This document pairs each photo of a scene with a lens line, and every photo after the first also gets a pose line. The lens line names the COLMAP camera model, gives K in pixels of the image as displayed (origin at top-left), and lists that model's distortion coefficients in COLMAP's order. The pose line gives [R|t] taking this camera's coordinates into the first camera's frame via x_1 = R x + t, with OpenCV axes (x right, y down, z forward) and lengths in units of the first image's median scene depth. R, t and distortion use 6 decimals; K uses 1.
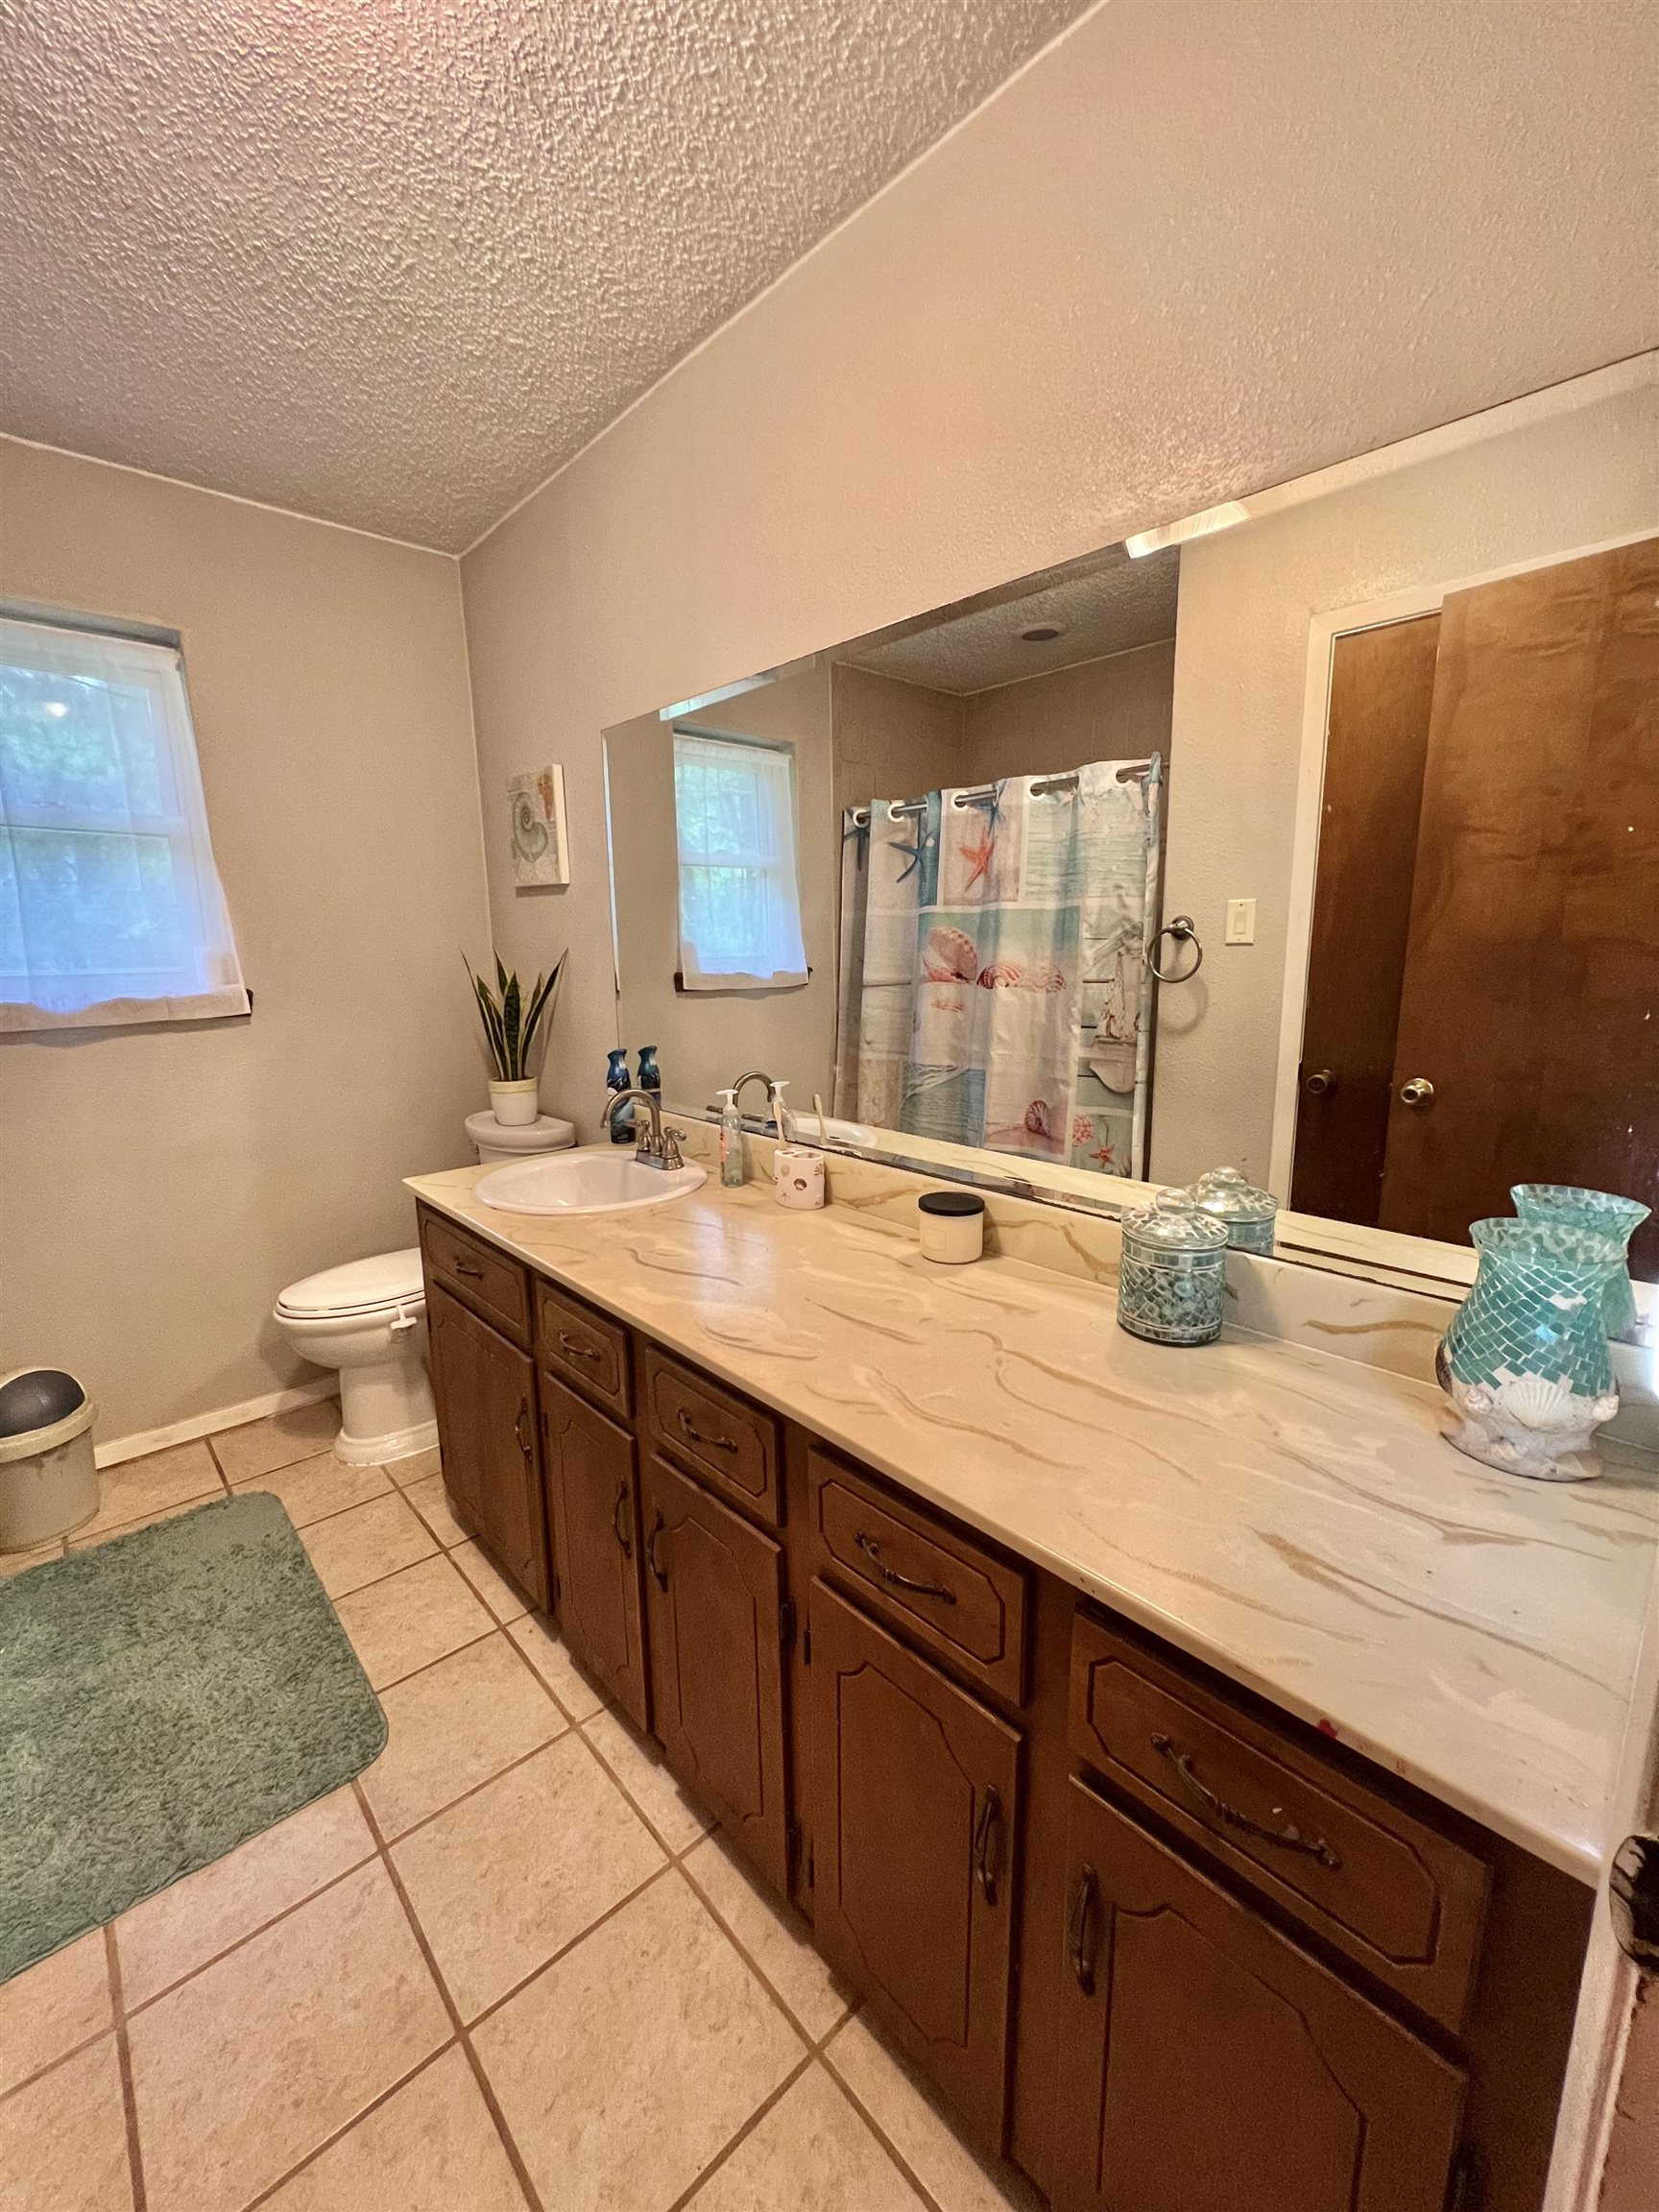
lens RADIAL K [[882.3, 0, 825.1], [0, 882.3, 1103.1], [0, 0, 1]] dist [-0.000313, 0.000158]
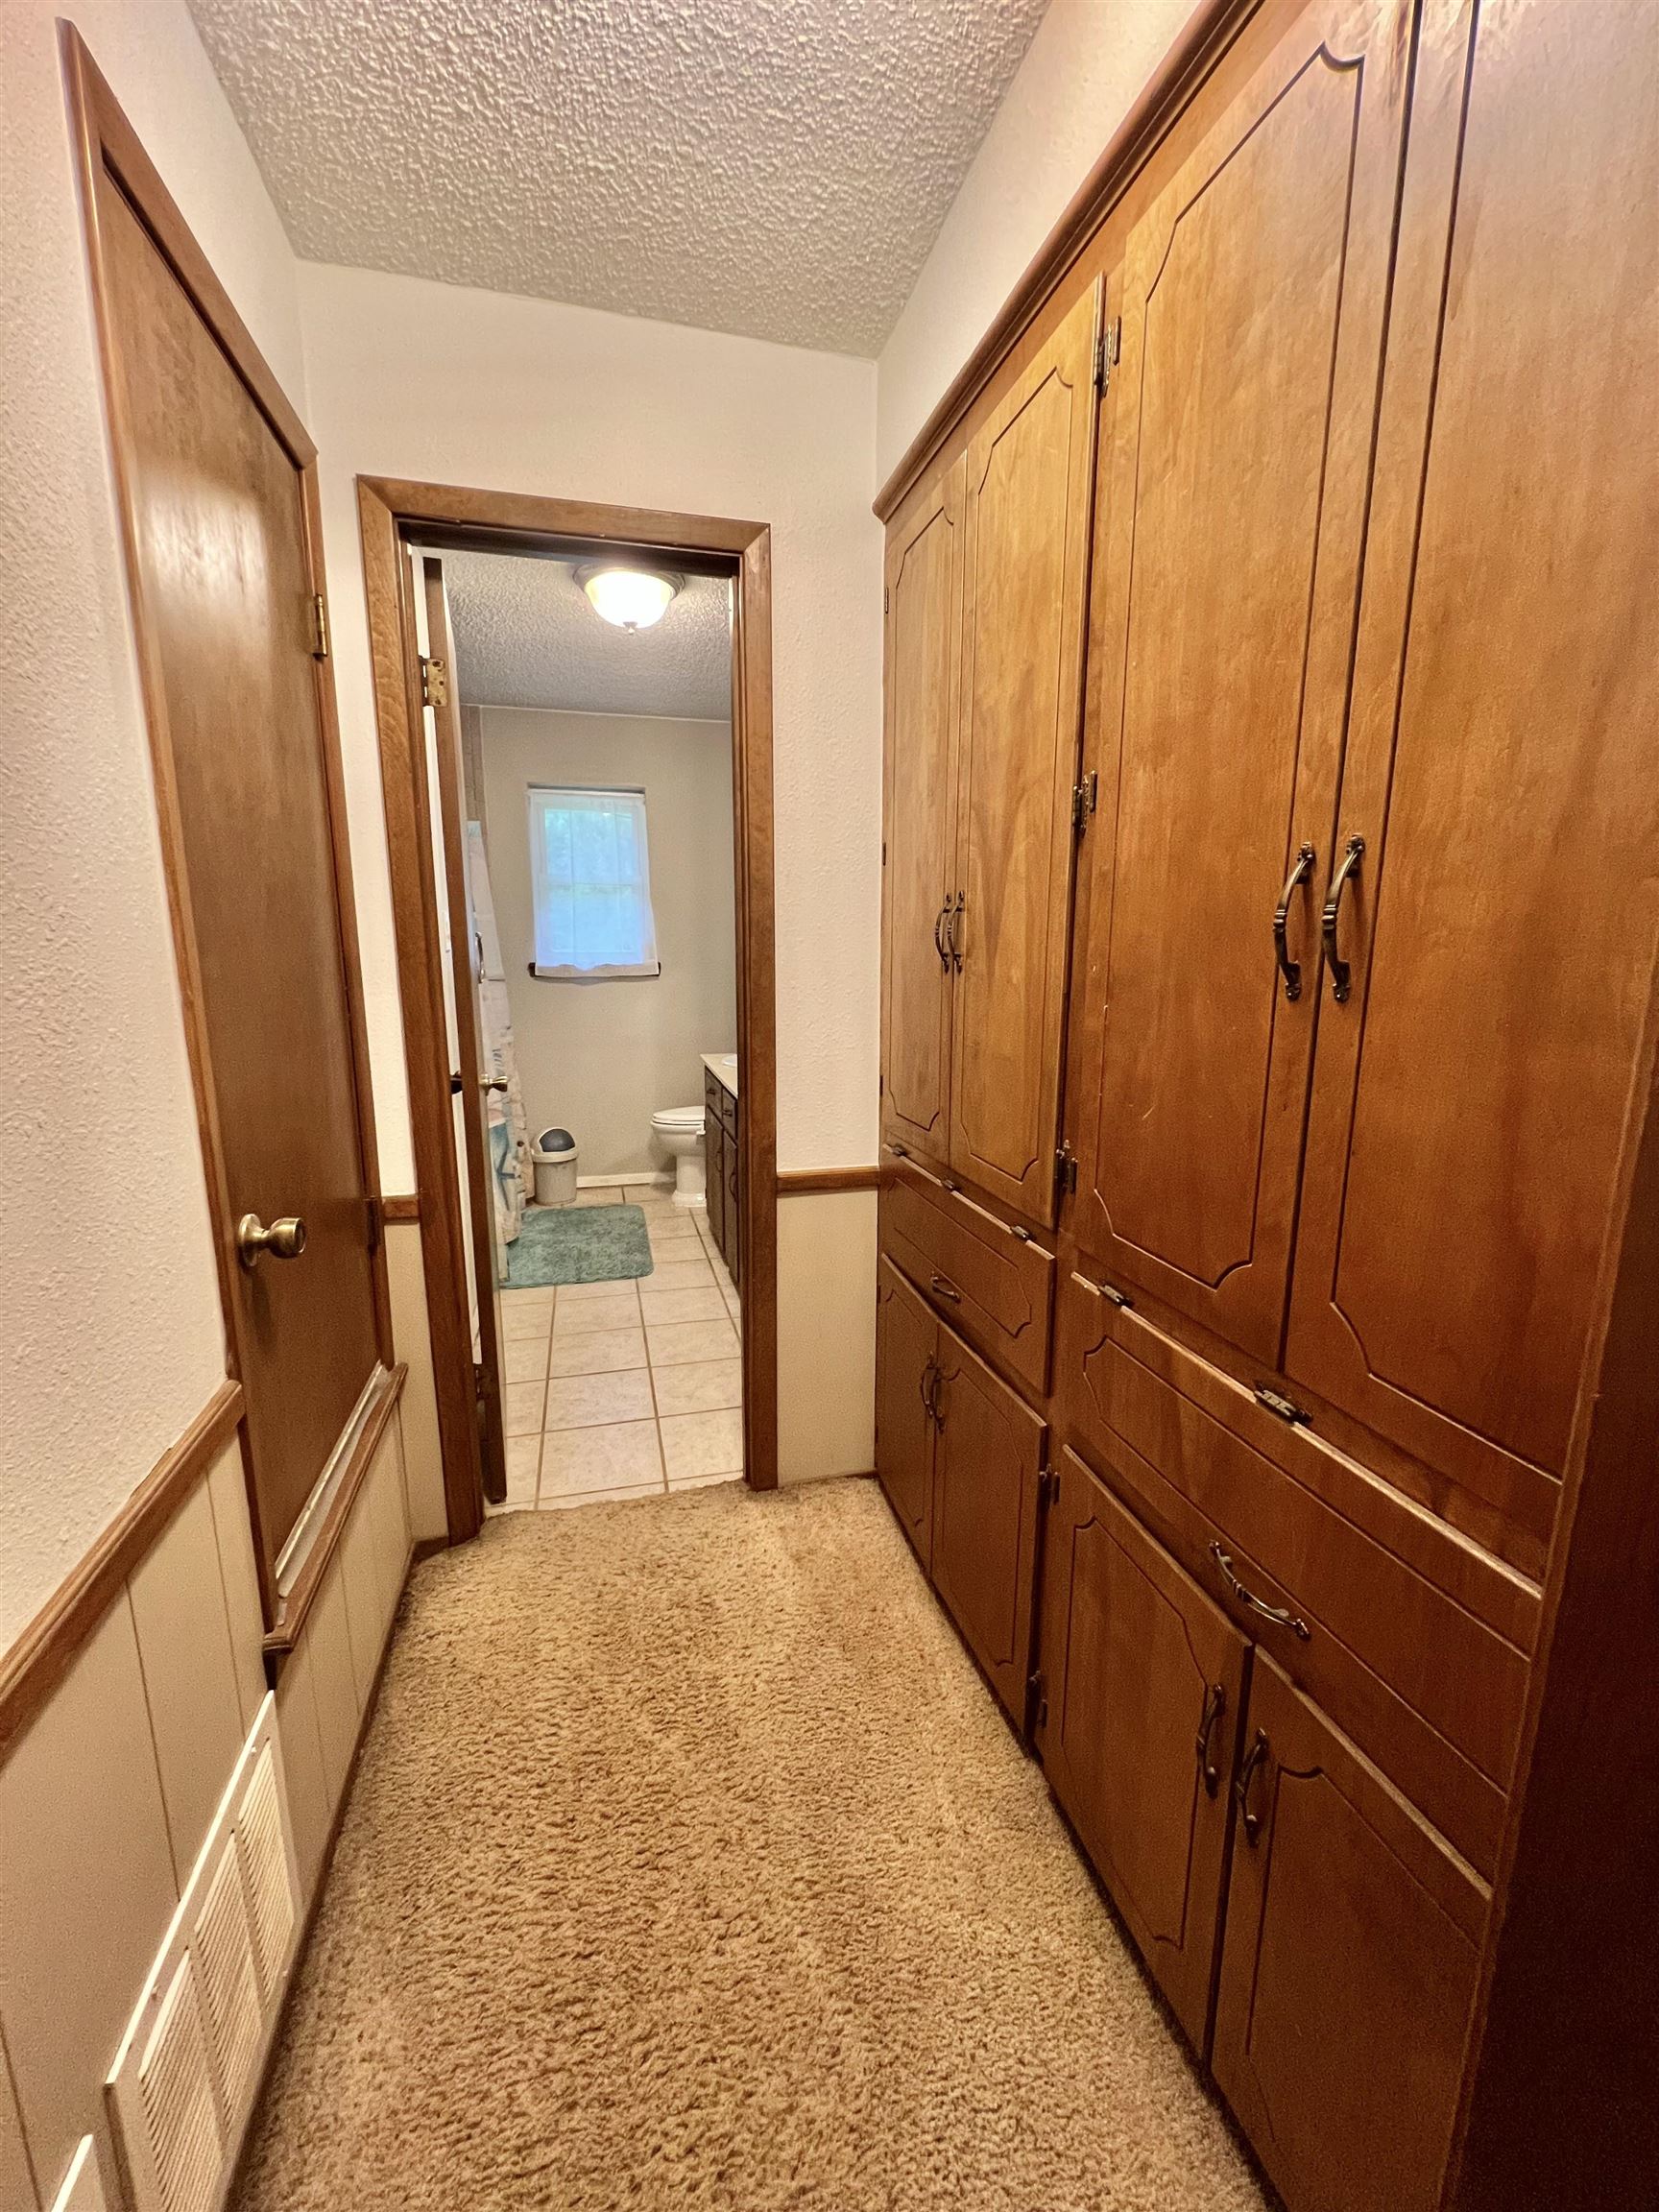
lens RADIAL K [[882.3, 0, 832.0], [0, 882.3, 1102.2], [0, 0, 1]] dist [-0.000313, 0.000158]
pose [[0.887045, 0.100097, -0.450700, 0.844557], [-0.097246, 0.994822, 0.029548, 0.120987], [0.451324, 0.017619, 0.892186, -0.803844]]
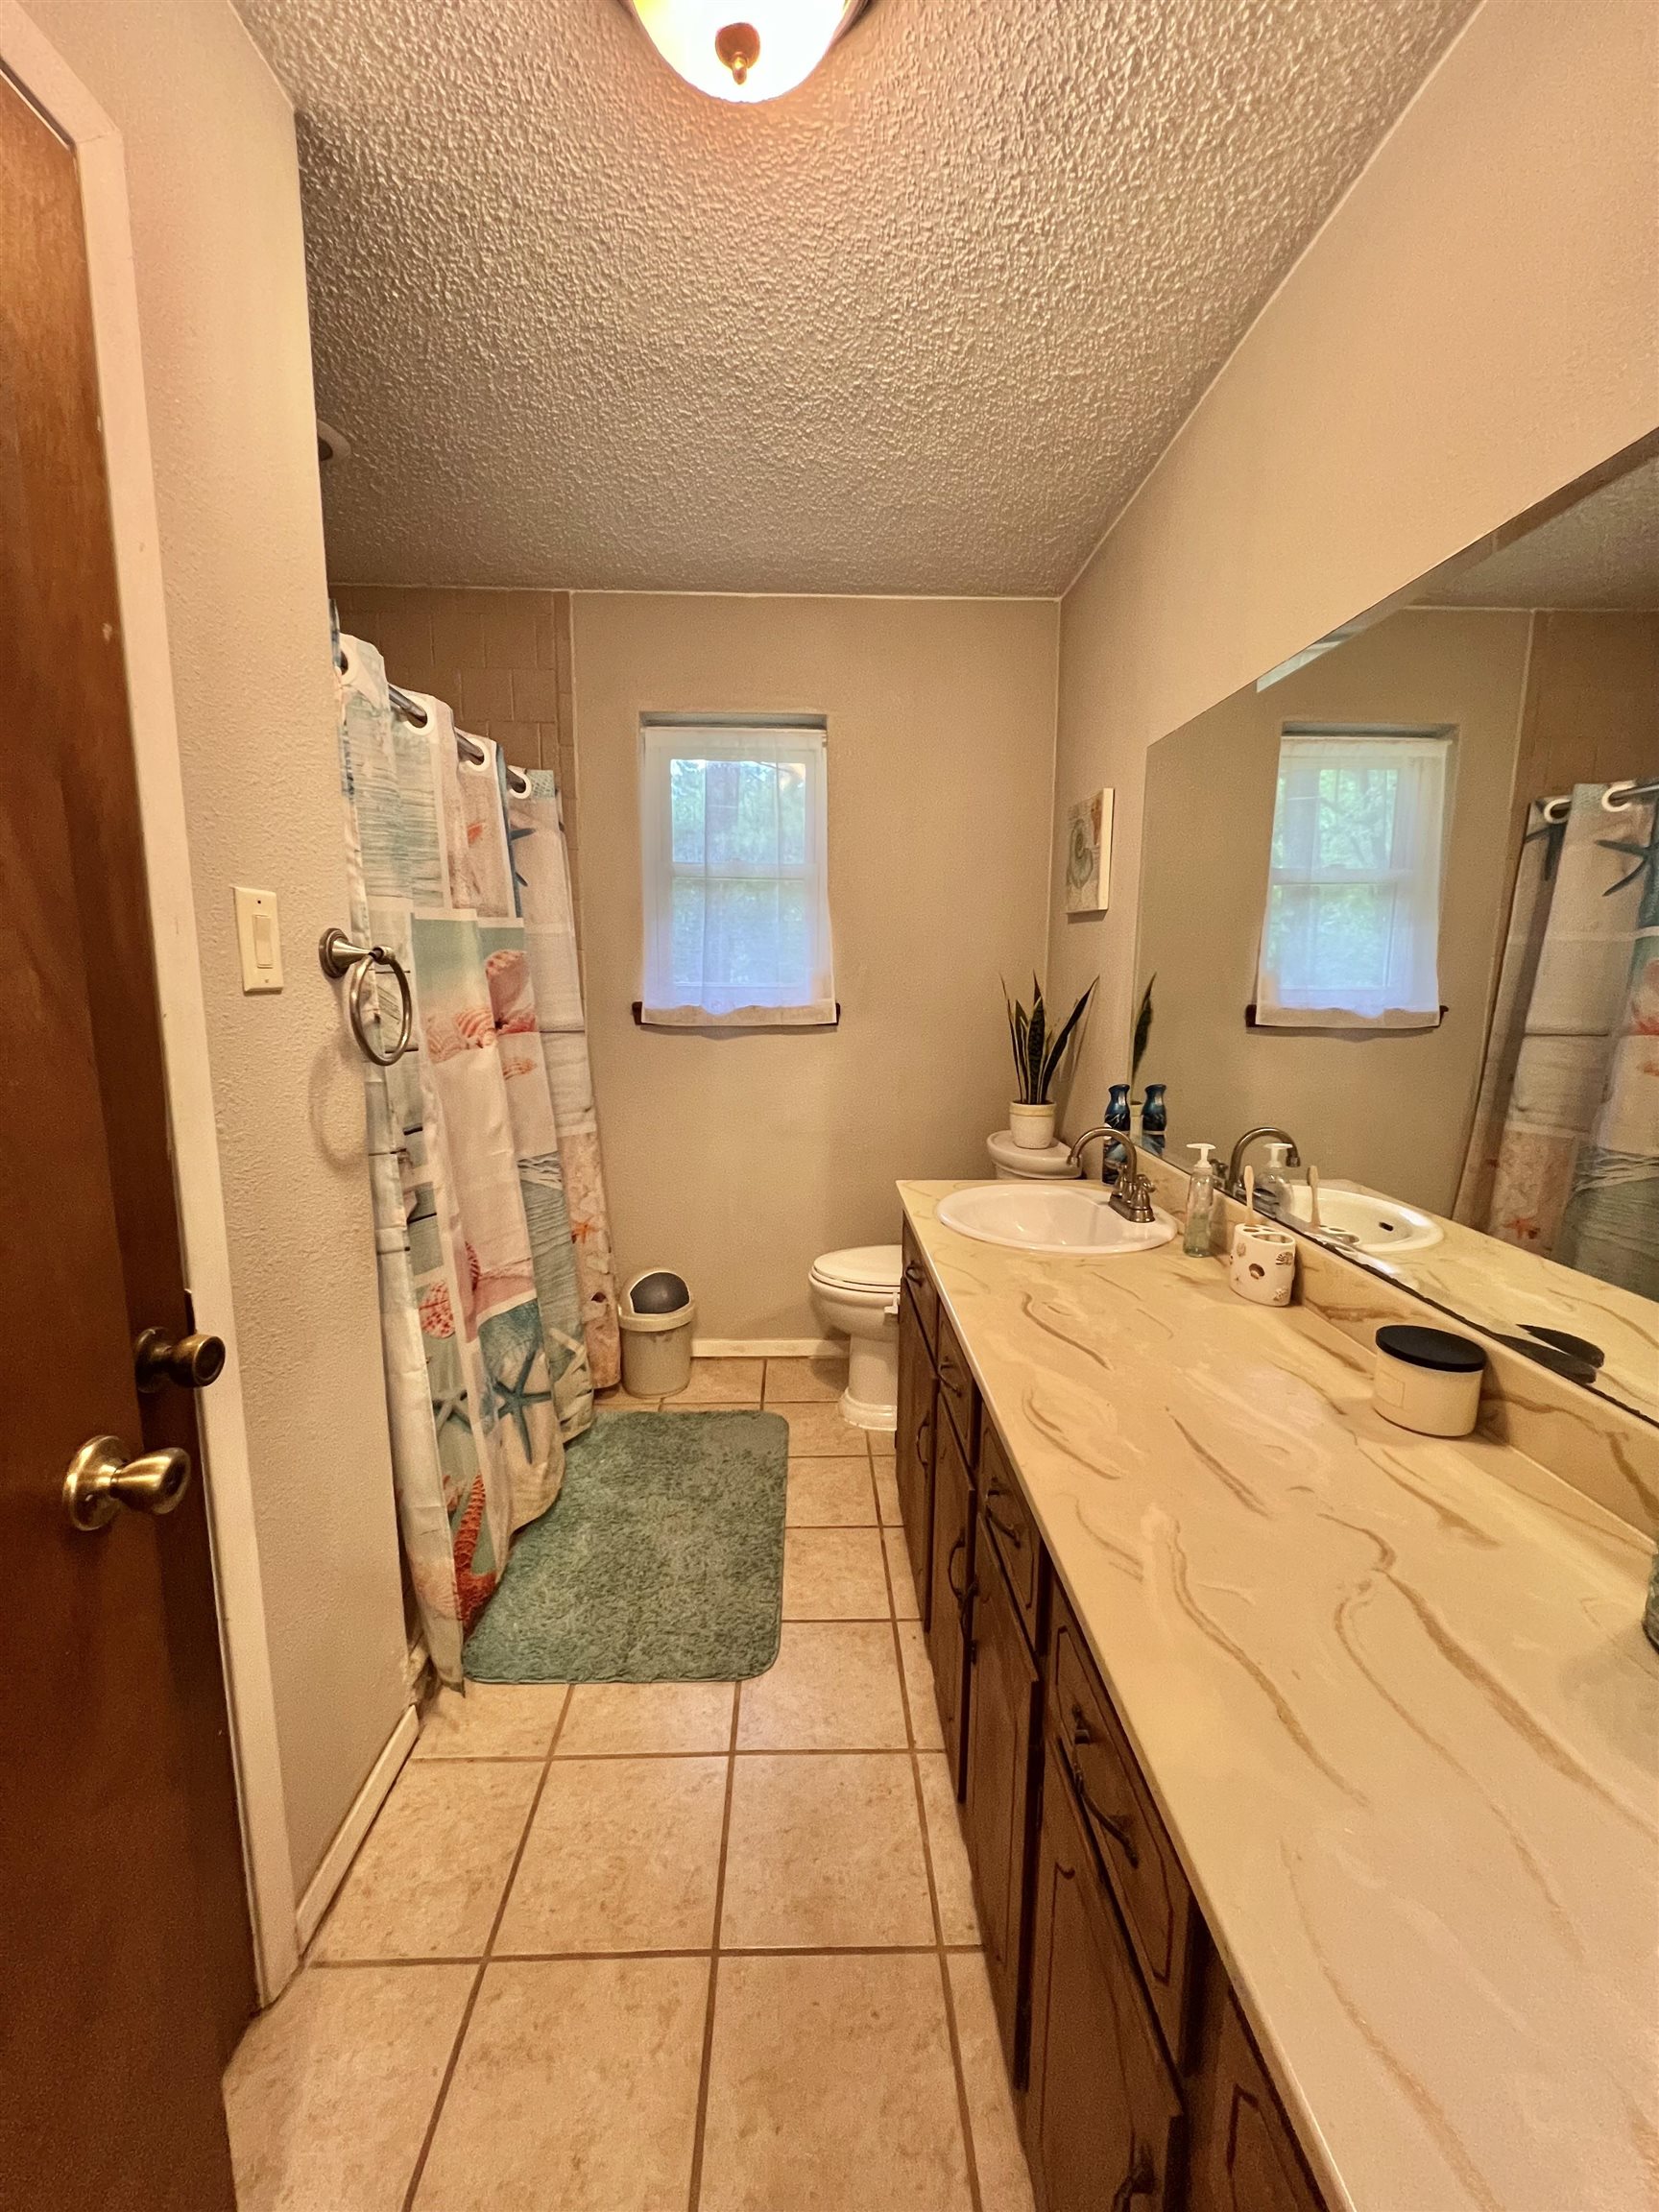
lens RADIAL K [[882.3, 0, 830.6], [0, 882.3, 1103.6], [0, 0, 1]] dist [-0.000313, 0.000158]
pose [[0.756598, 0.118119, -0.643123, 0.179033], [-0.134064, 0.990676, 0.024233, -0.028344], [0.639989, 0.067886, 0.765379, 0.110770]]
